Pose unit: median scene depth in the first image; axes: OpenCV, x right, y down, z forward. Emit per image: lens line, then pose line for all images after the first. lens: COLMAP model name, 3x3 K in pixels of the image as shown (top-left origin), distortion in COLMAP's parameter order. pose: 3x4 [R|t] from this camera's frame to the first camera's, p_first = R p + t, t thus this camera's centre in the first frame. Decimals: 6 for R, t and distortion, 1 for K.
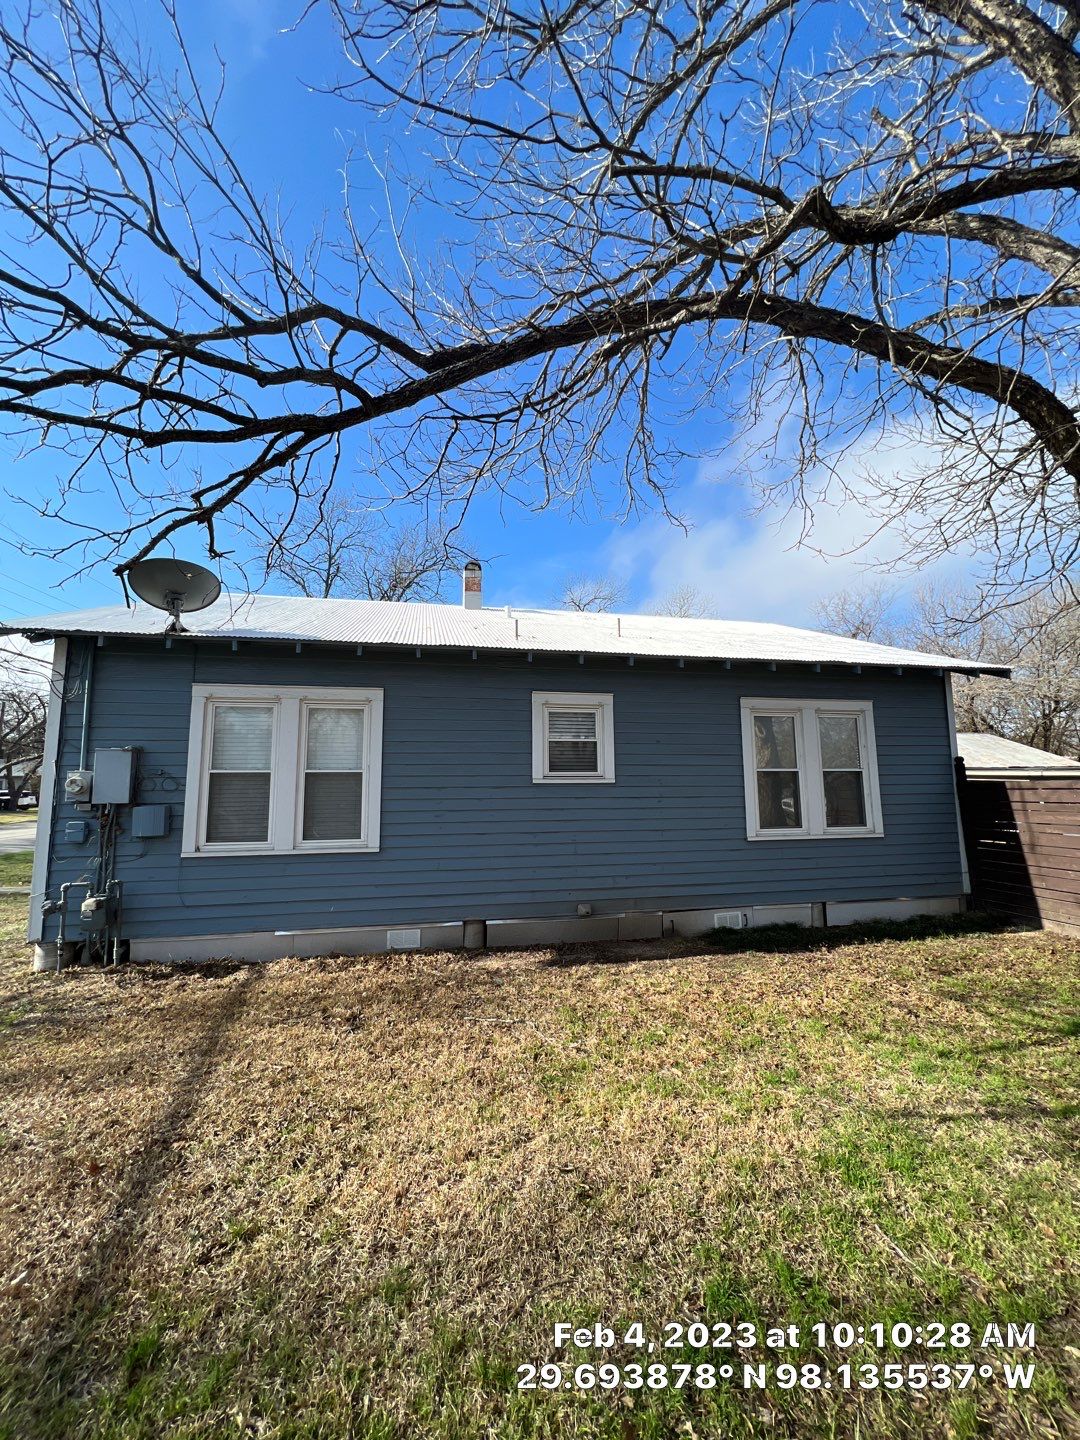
lens RADIAL K [[583.6, 0, 542.5], [0, 583.6, 713.9], [0, 0, 1]] dist [-0.001417, 0.000007]
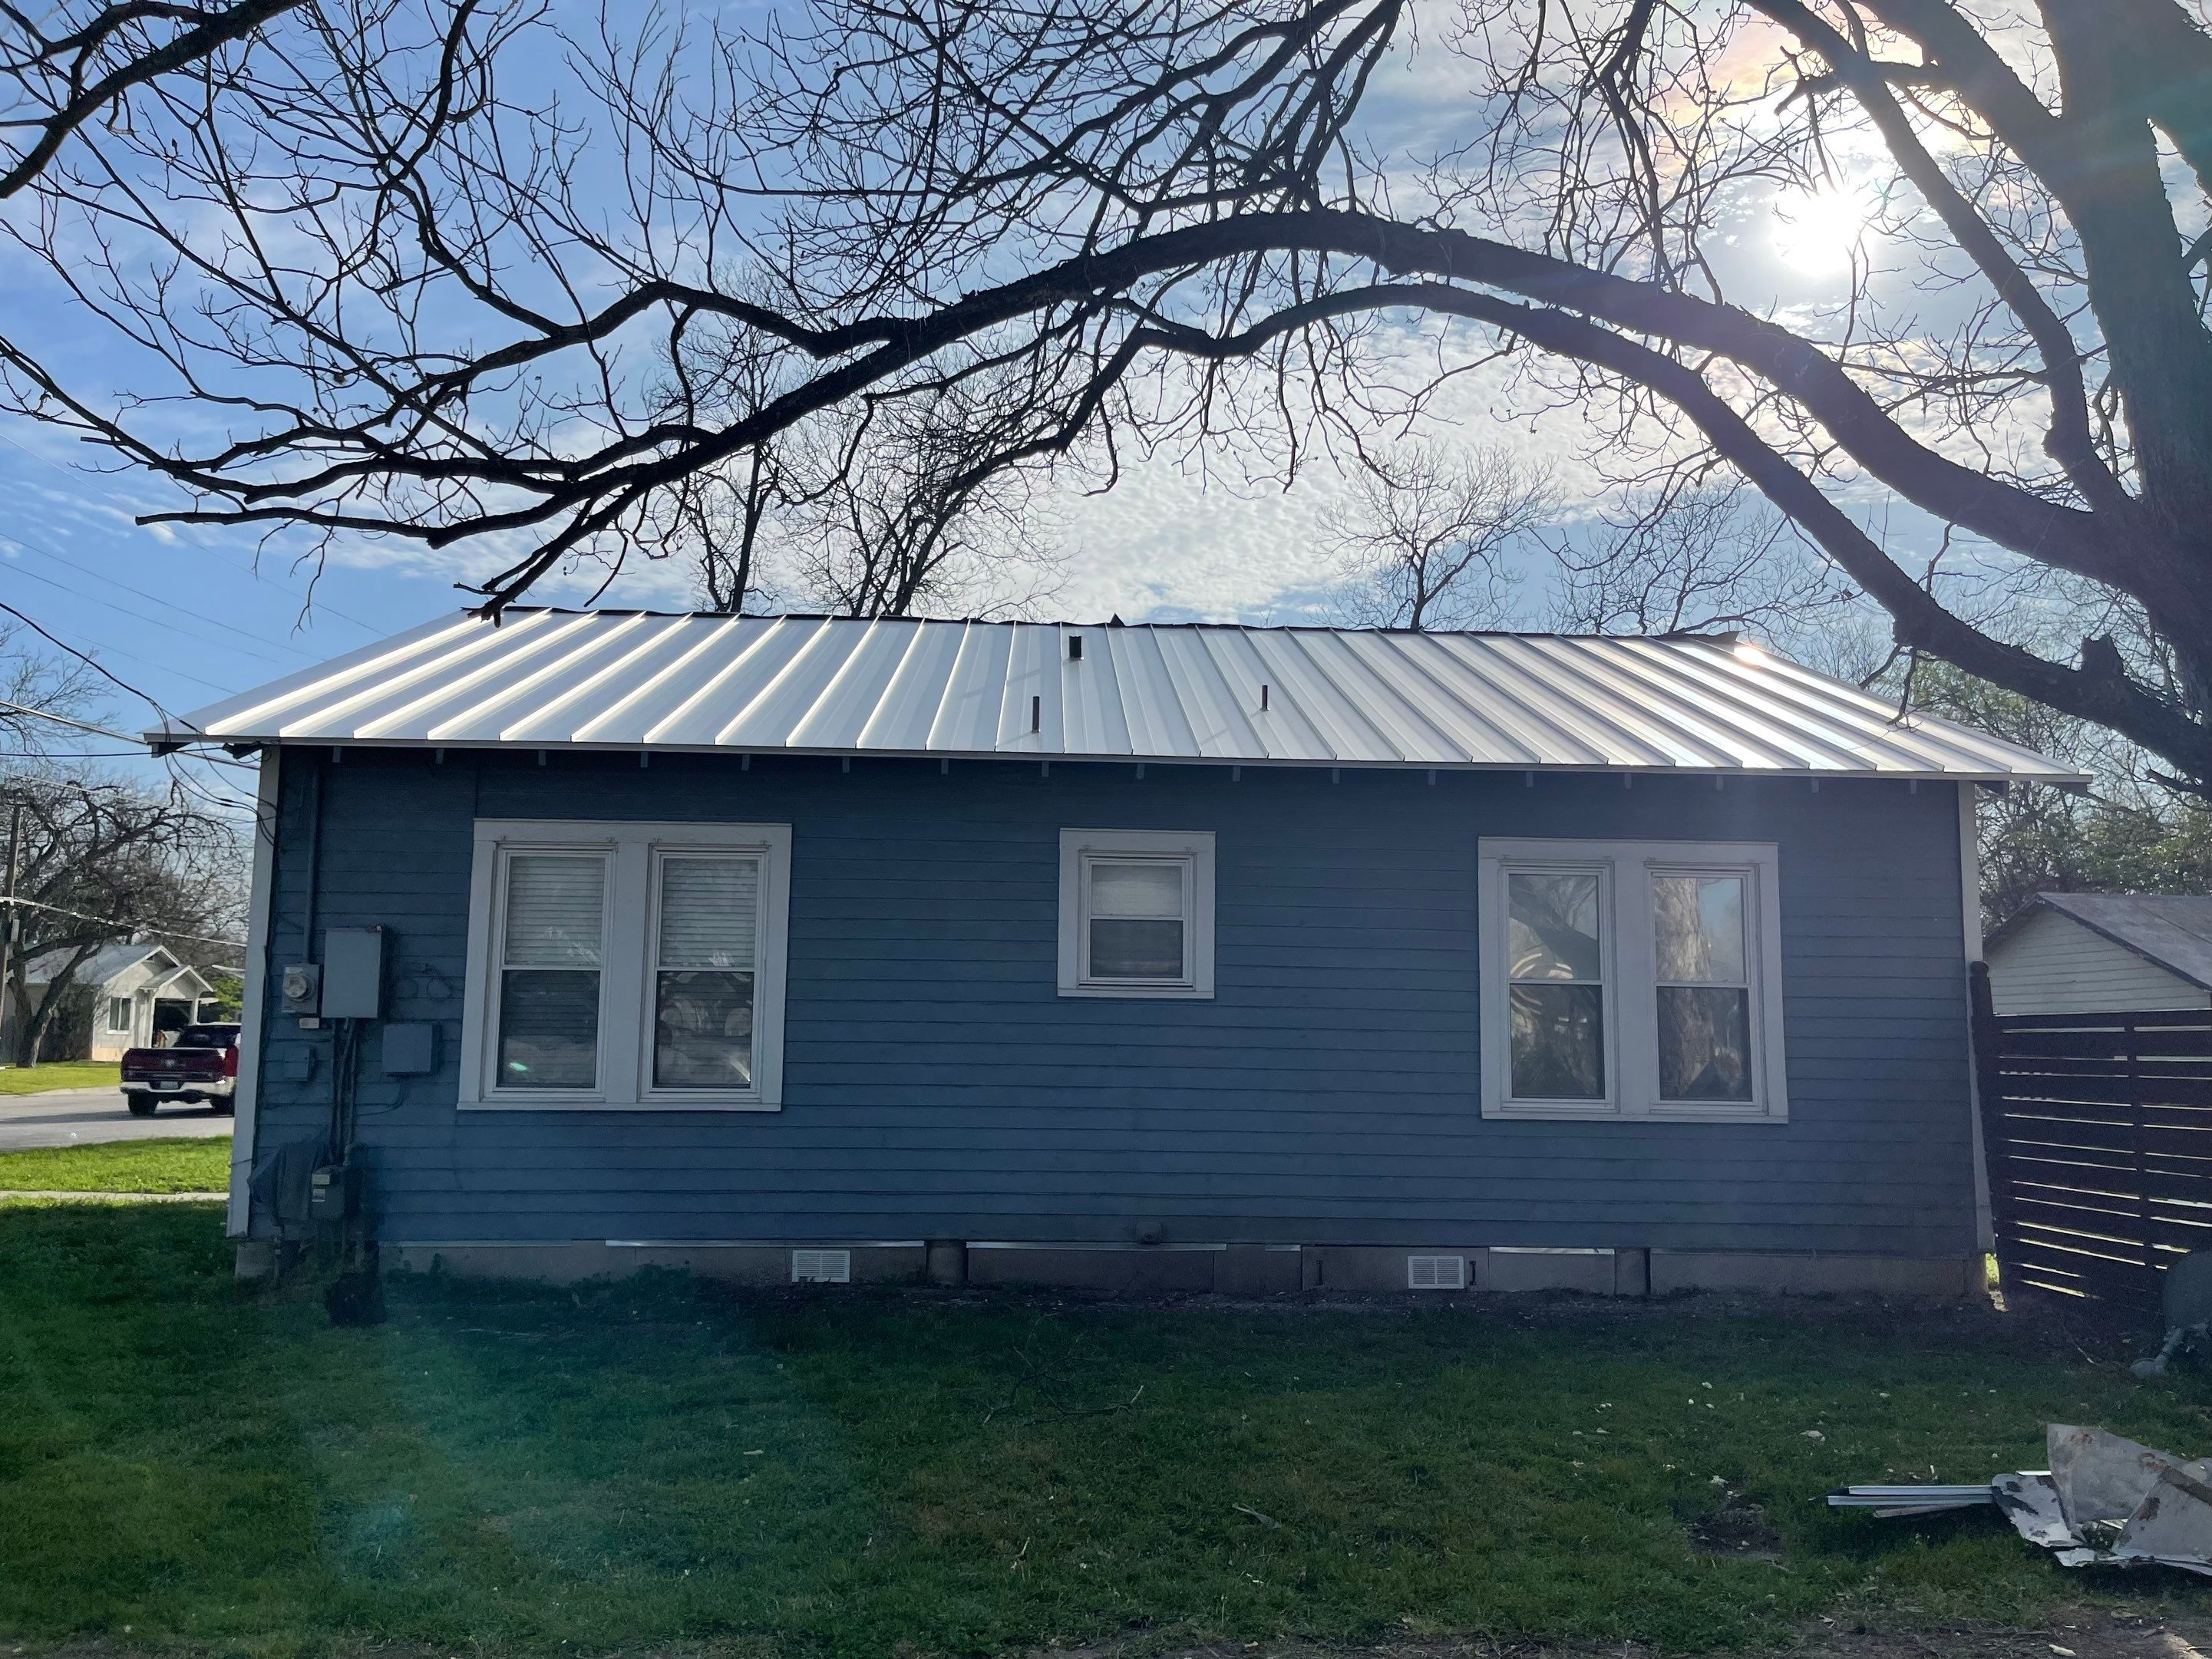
lens RADIAL K [[1658.0, 0, 1117.0], [0, 1658.0, 845.4], [0, 0, 1]] dist [0.086224, -0.114859]
pose [[0.987741, 0.002802, -0.156074, 0.294860], [-0.001276, 0.999950, 0.009881, -0.040076], [0.156094, -0.009561, 0.987696, -0.549726]]
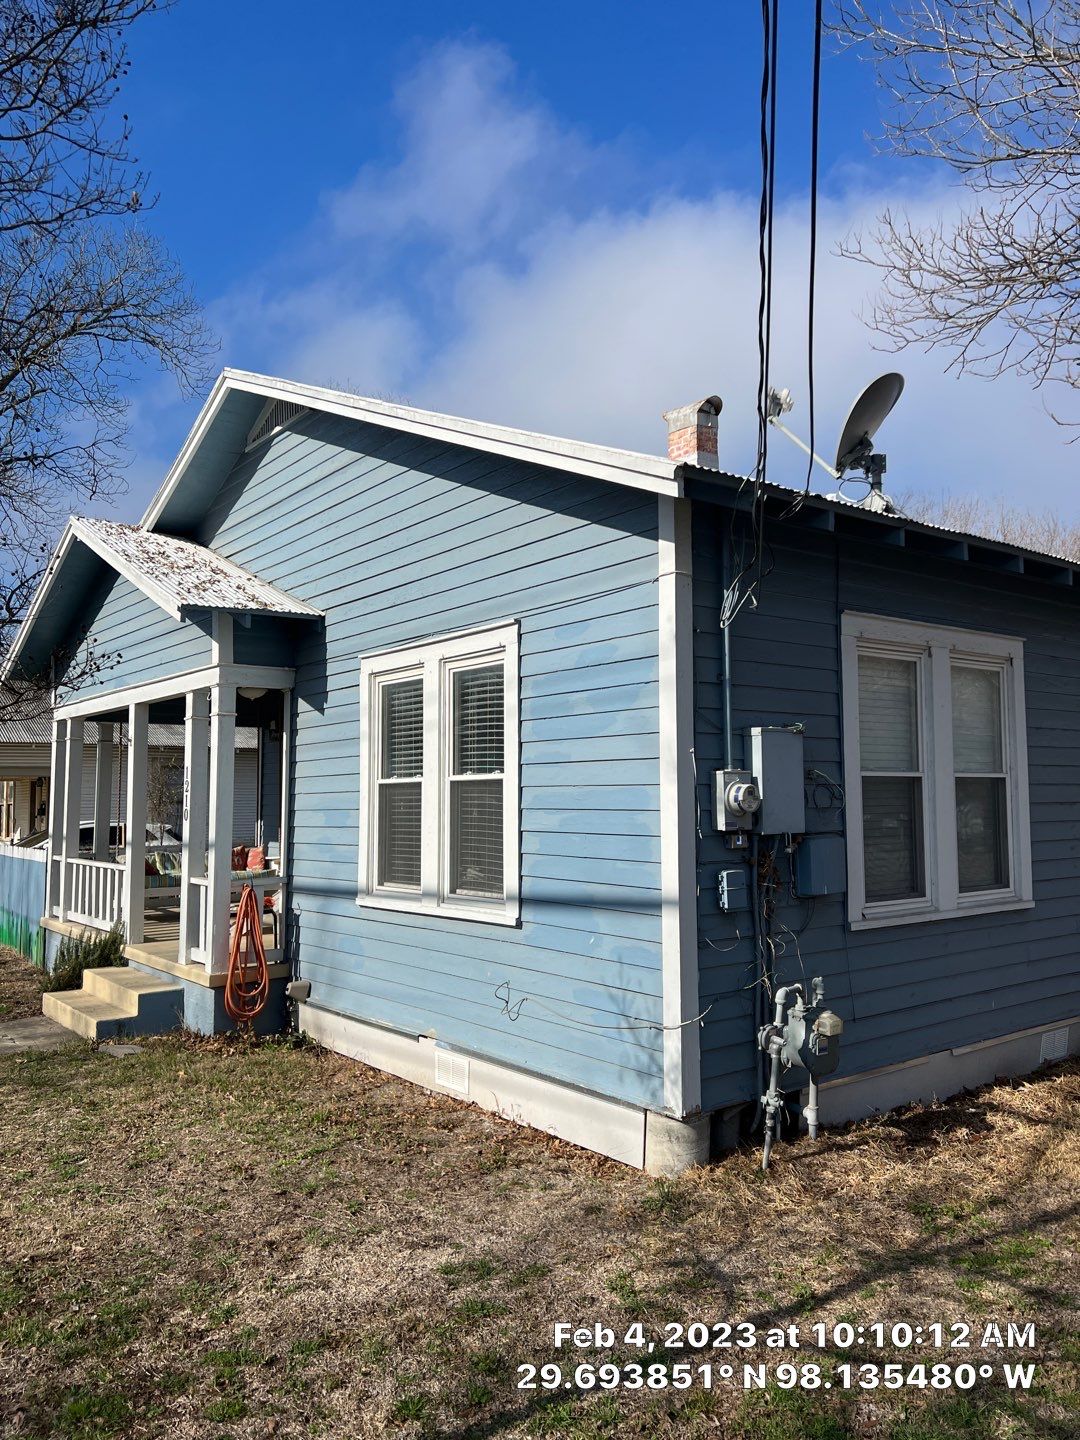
lens RADIAL K [[1078.5, 0, 538.1], [0, 1078.5, 717.2], [0, 0, 1]] dist [0.053463, -0.070354]
pose [[0.896703, 0.034059, 0.441320, -1.234049], [-0.053580, 0.998056, 0.031842, 0.028259], [-0.439377, -0.052199, 0.896785, 0.212780]]
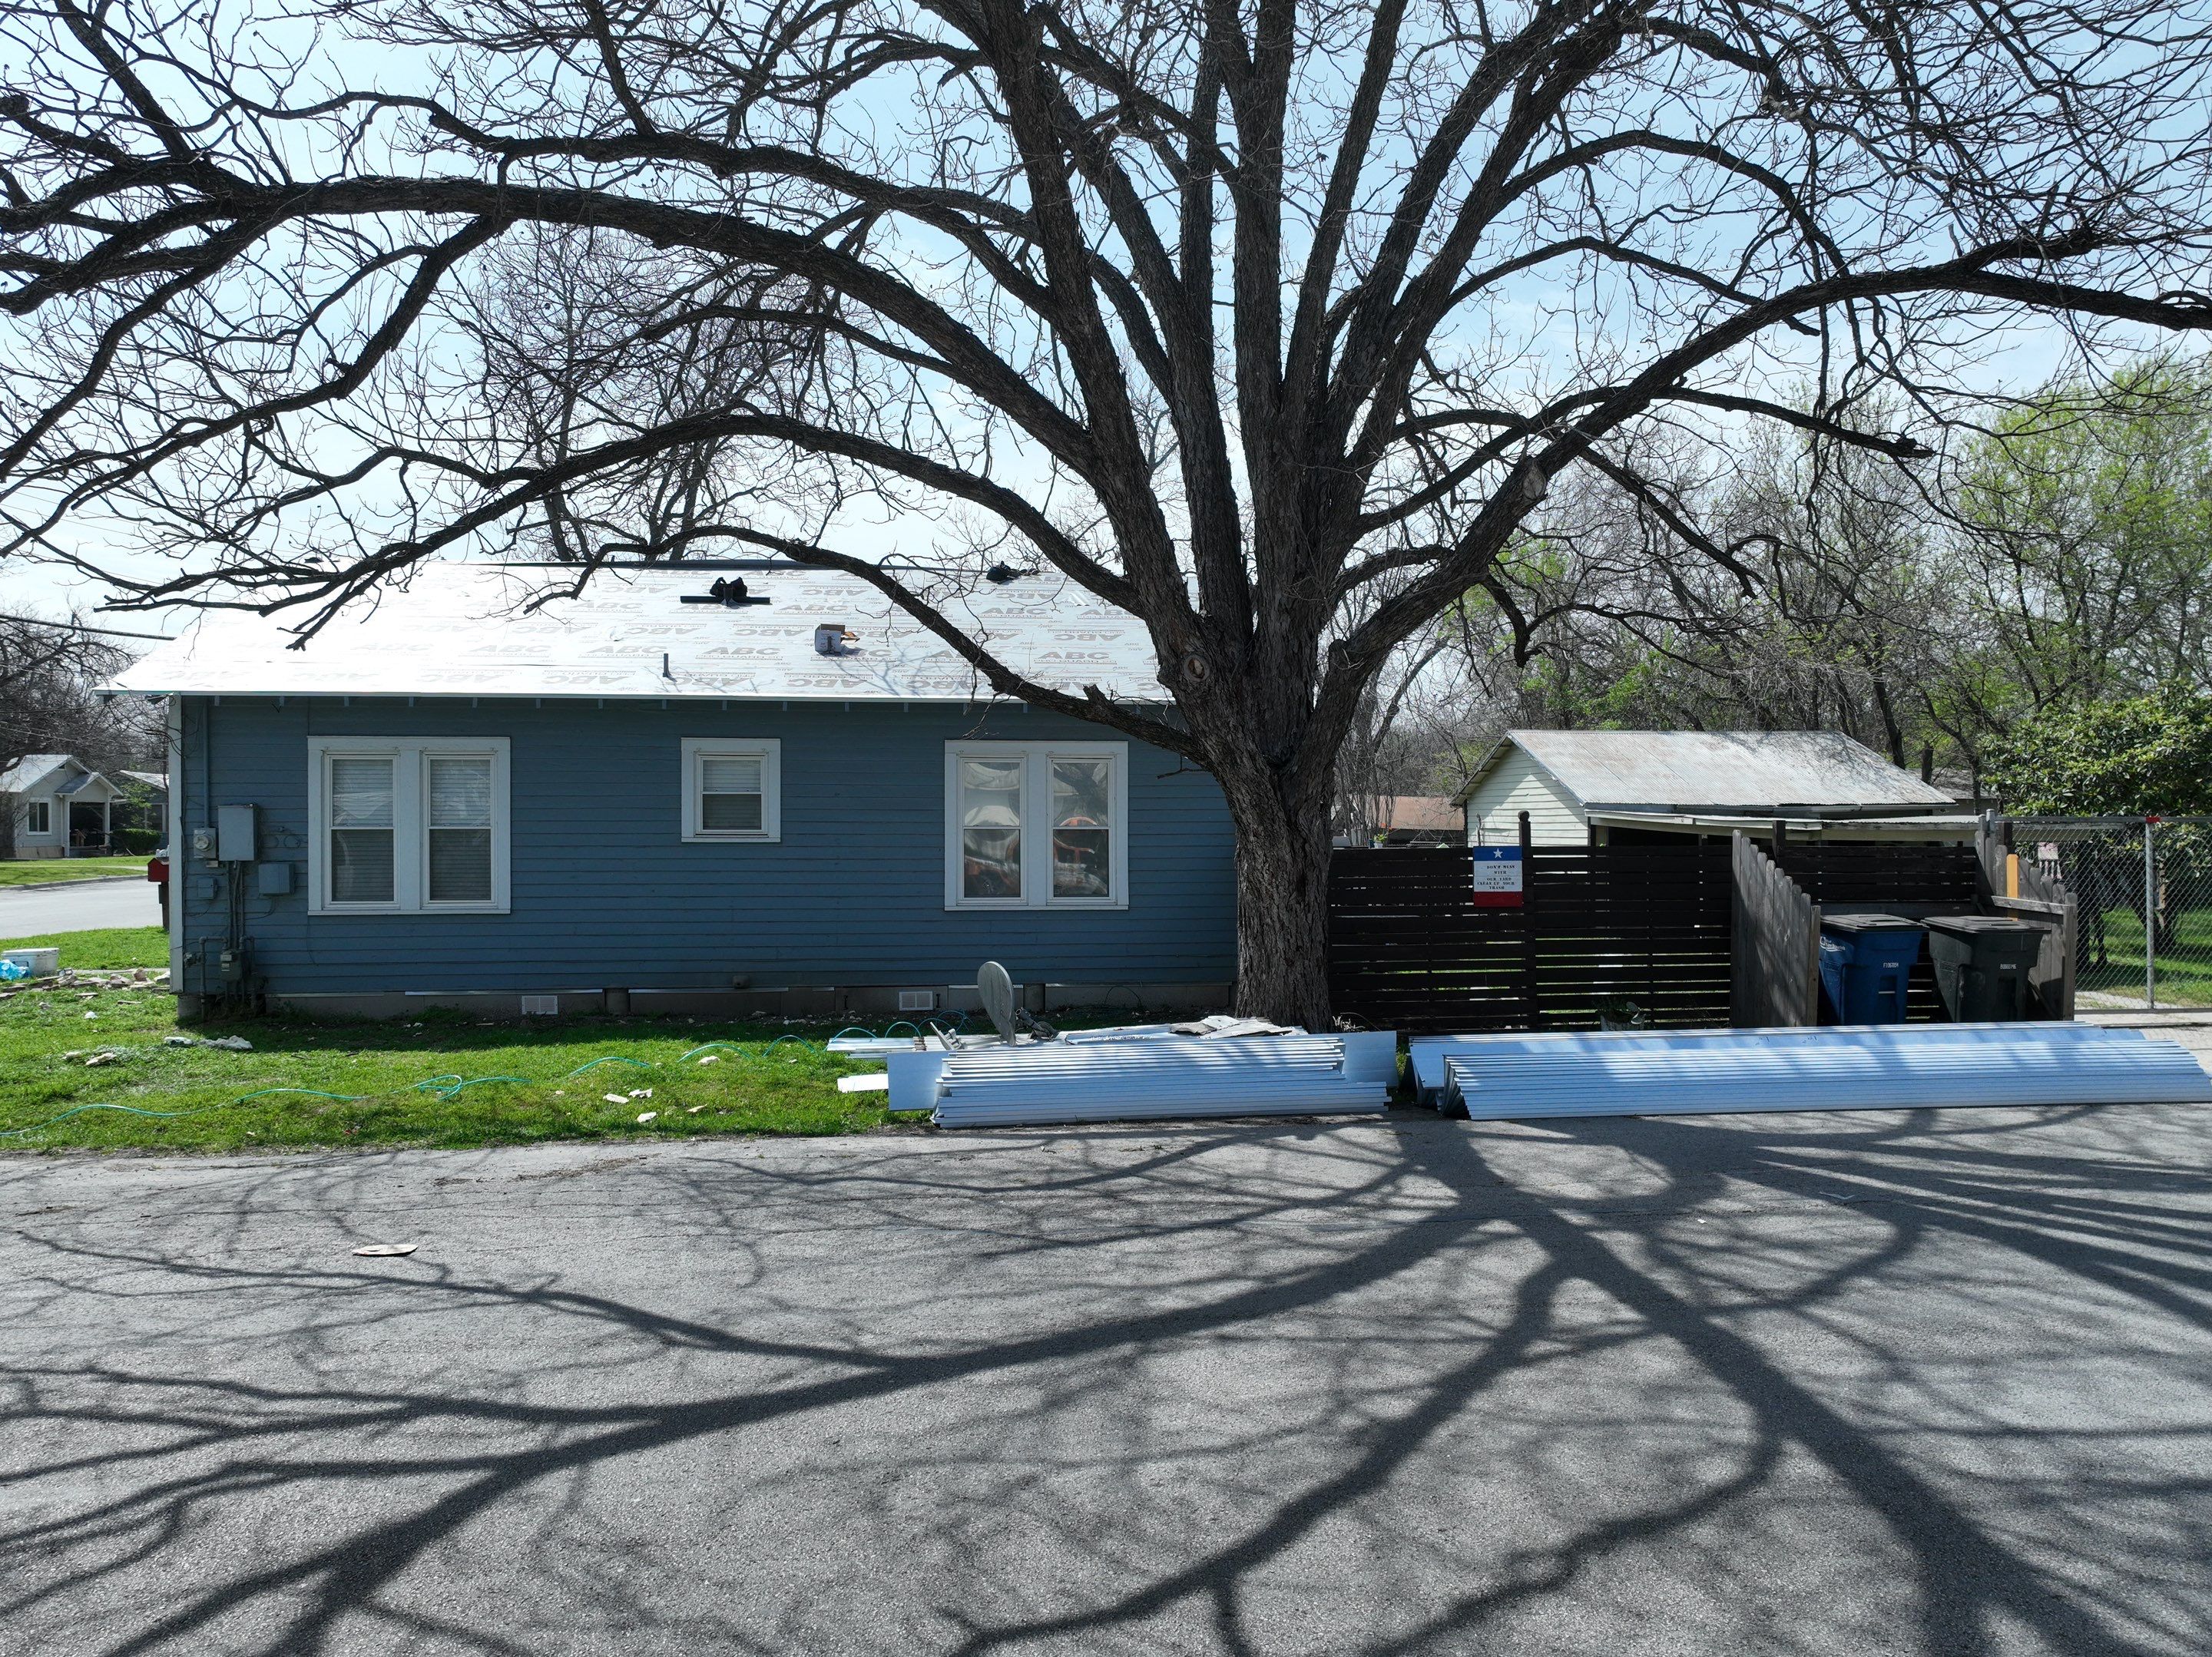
lens RADIAL K [[1558.4, 0, 1109.6], [0, 1558.4, 822.1], [0, 0, 1]] dist [-0.001488, 0.015126]
pose [[0.996754, 0.008637, -0.080037, 0.866869], [0.001677, 0.991784, 0.127910, -0.225631], [0.080484, -0.127629, 0.988551, -1.361670]]
